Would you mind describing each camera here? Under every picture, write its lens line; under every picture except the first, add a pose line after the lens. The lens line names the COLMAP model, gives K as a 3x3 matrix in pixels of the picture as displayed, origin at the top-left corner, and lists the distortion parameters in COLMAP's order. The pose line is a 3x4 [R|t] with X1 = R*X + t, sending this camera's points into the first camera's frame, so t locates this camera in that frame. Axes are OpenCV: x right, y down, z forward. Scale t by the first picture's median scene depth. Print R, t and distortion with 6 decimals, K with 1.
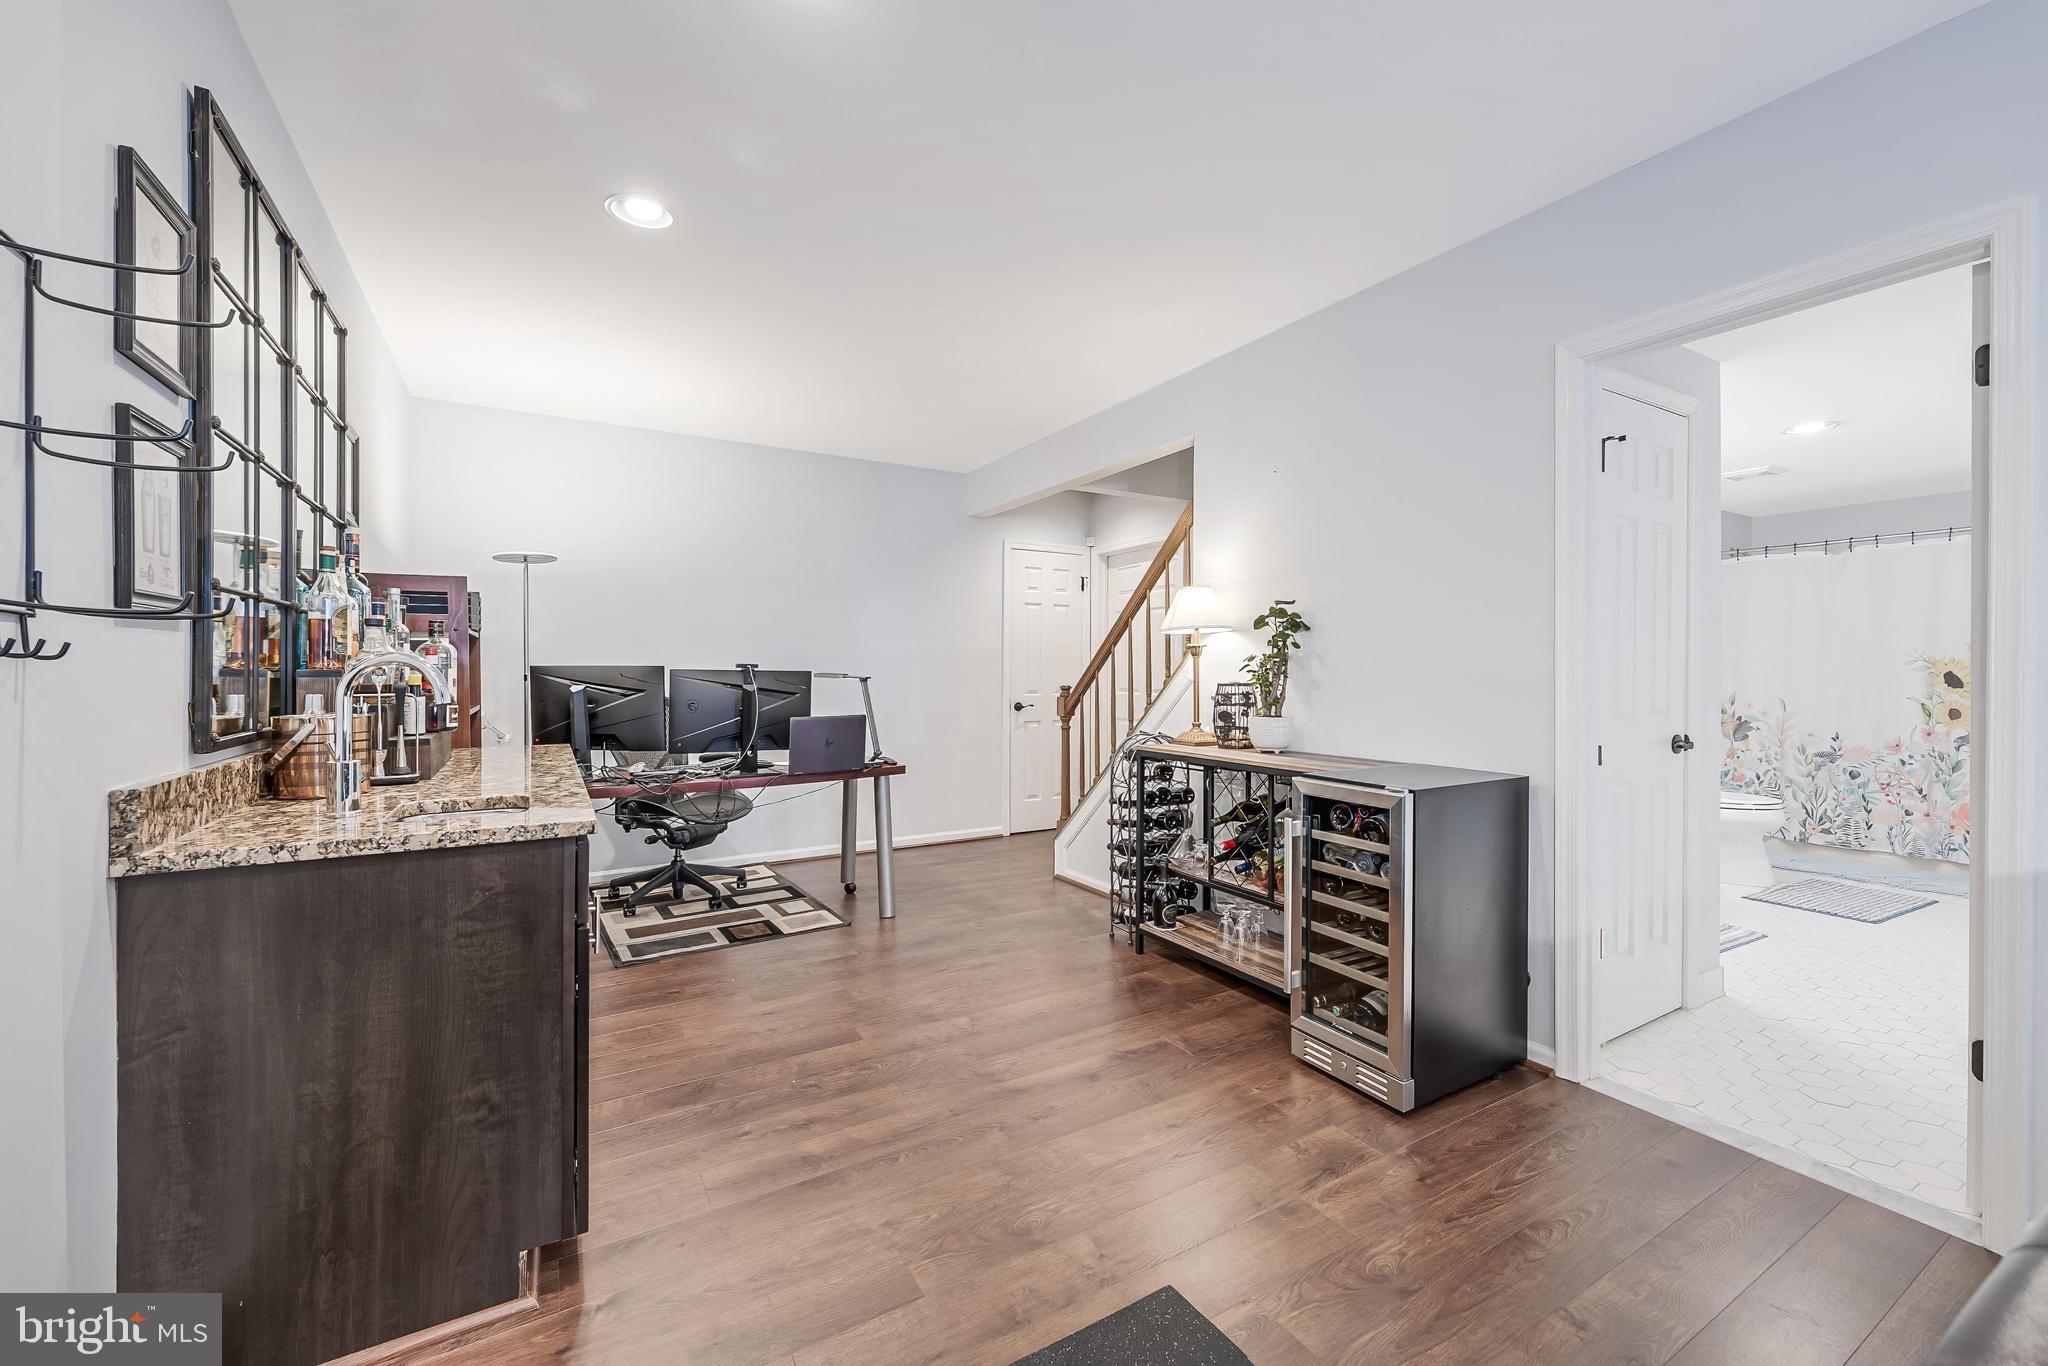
lens RADIAL K [[827.6, 0, 1027.9], [0, 827.6, 676.5], [0, 0, 1]] dist [0.001651, 0.000483]
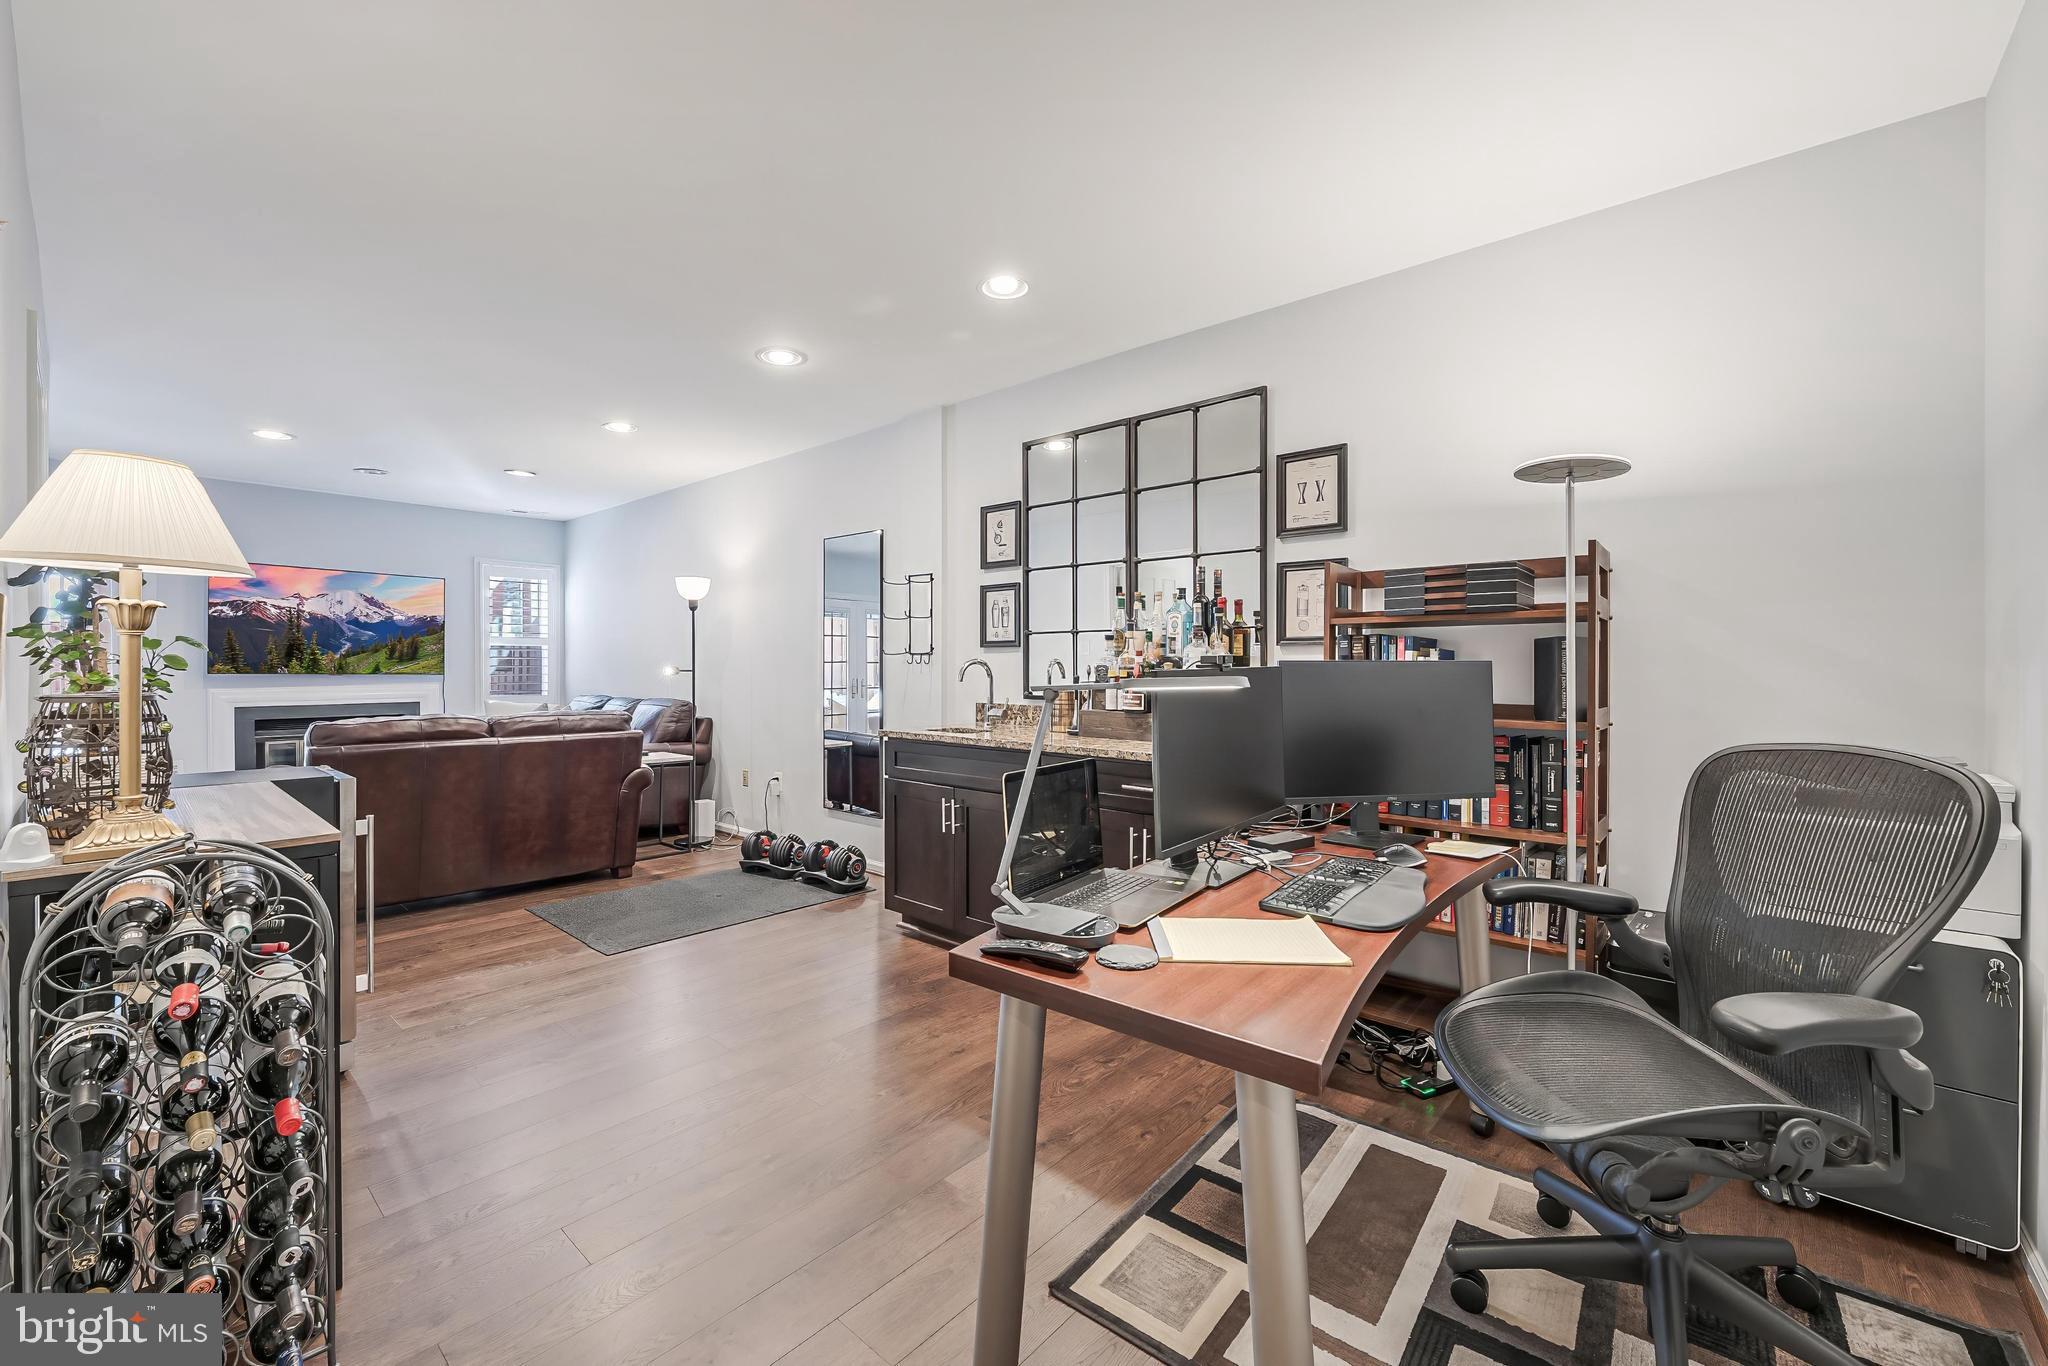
lens RADIAL K [[827.6, 0, 1028.1], [0, 827.6, 669.6], [0, 0, 1]] dist [0.001651, 0.000483]
pose [[-0.949639, -0.000260, -0.313346, -0.133500], [-0.003882, 0.999933, 0.010935, -0.019356], [0.313322, 0.011601, -0.949576, 2.400367]]
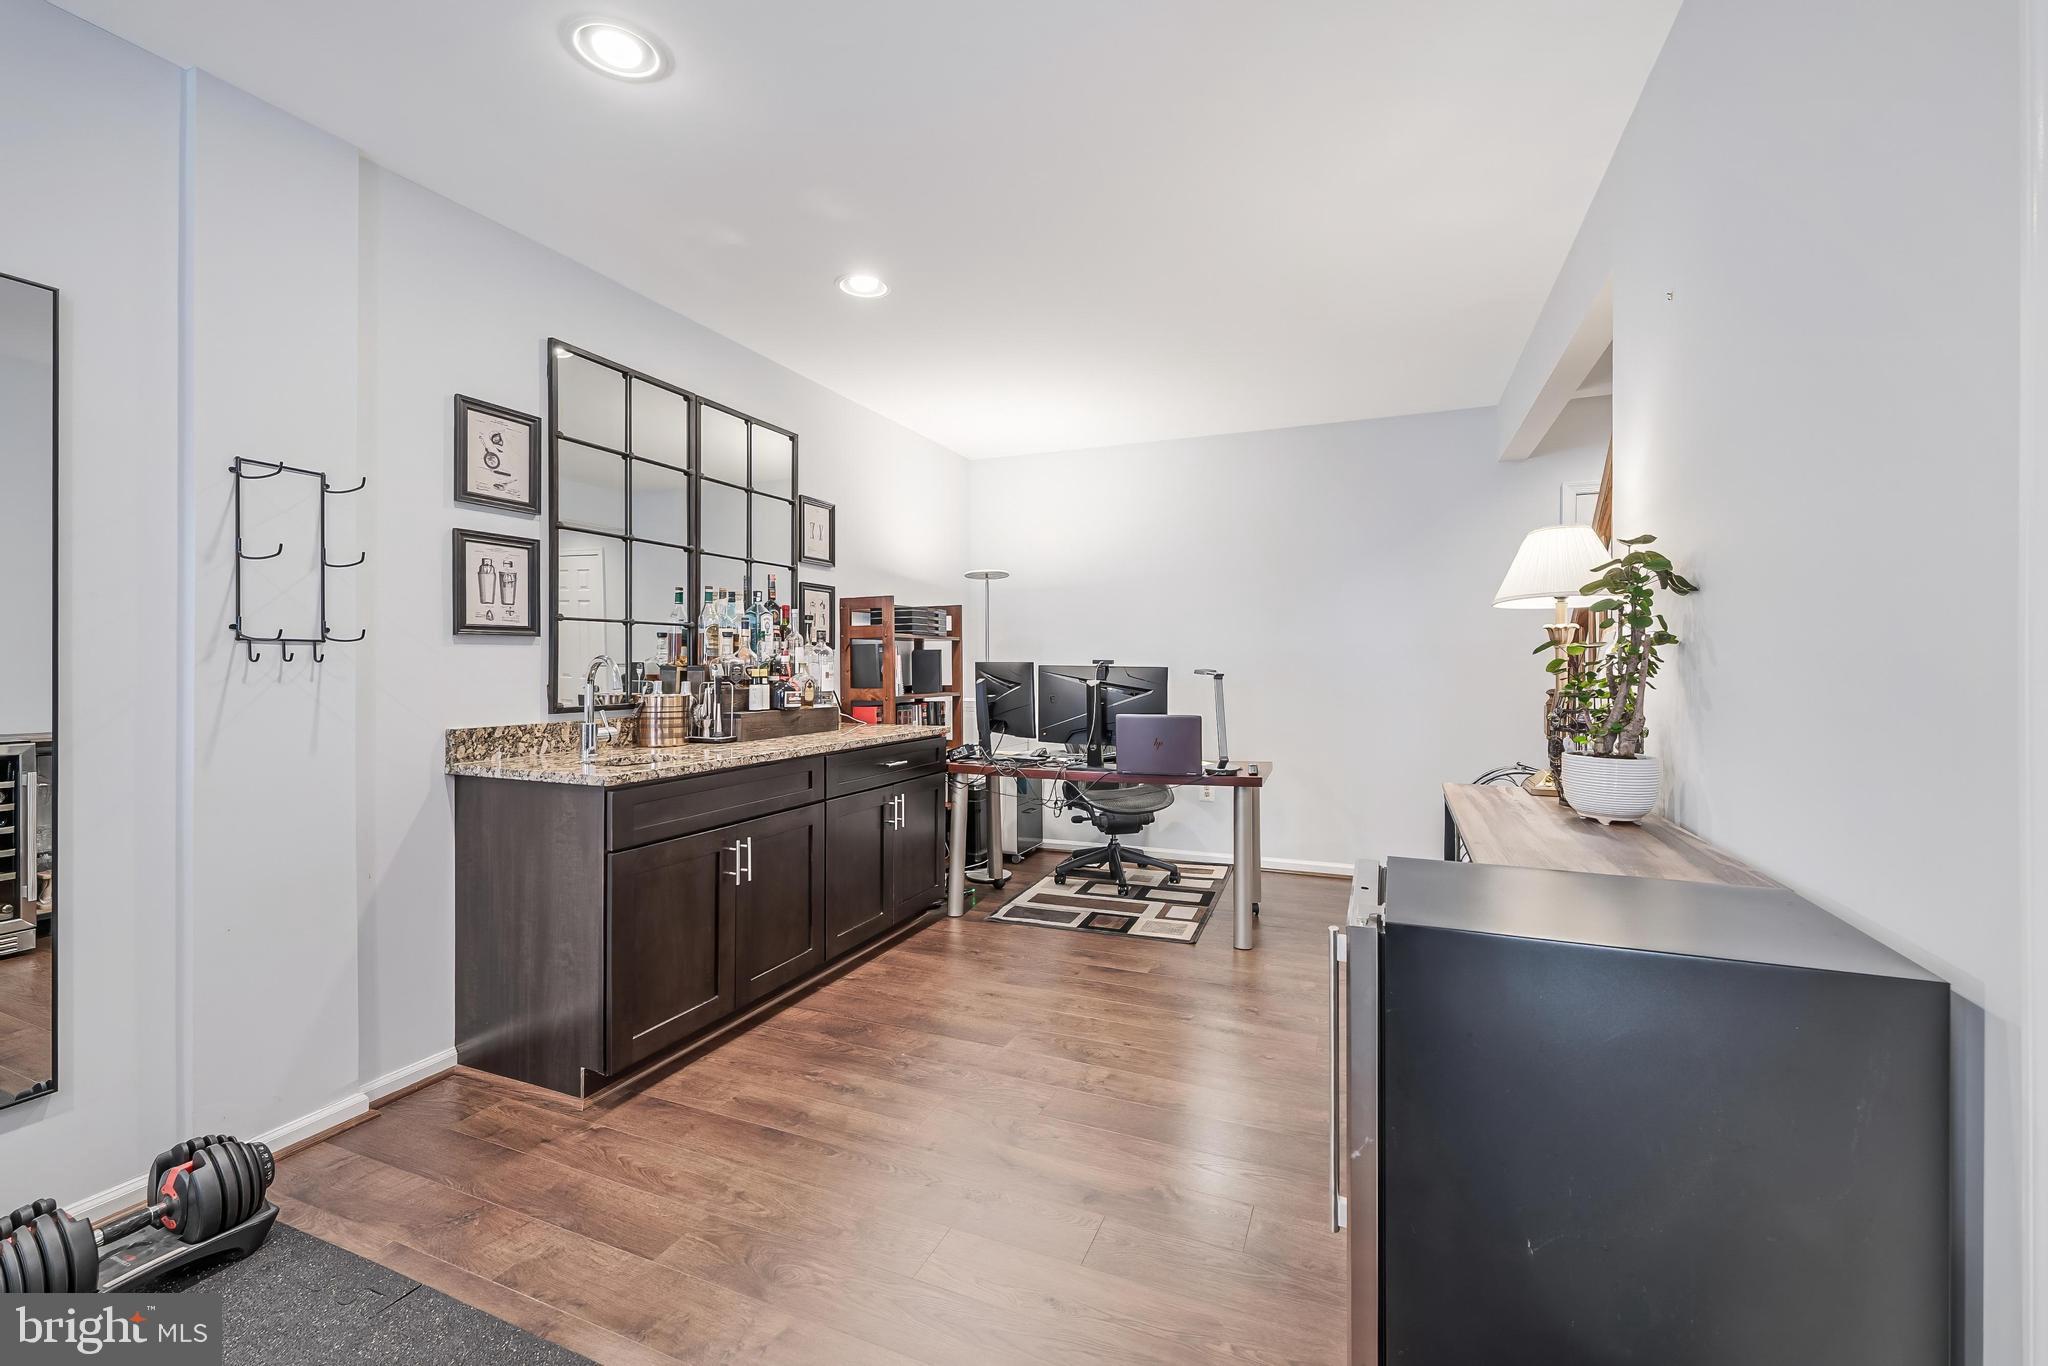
lens RADIAL K [[827.6, 0, 1027.4], [0, 827.6, 668.0], [0, 0, 1]] dist [0.001651, 0.000483]
pose [[0.595126, 0.005893, -0.803611, 0.713056], [-0.006910, 0.999974, 0.002215, -0.011625], [0.803603, 0.004235, 0.595151, 0.529768]]
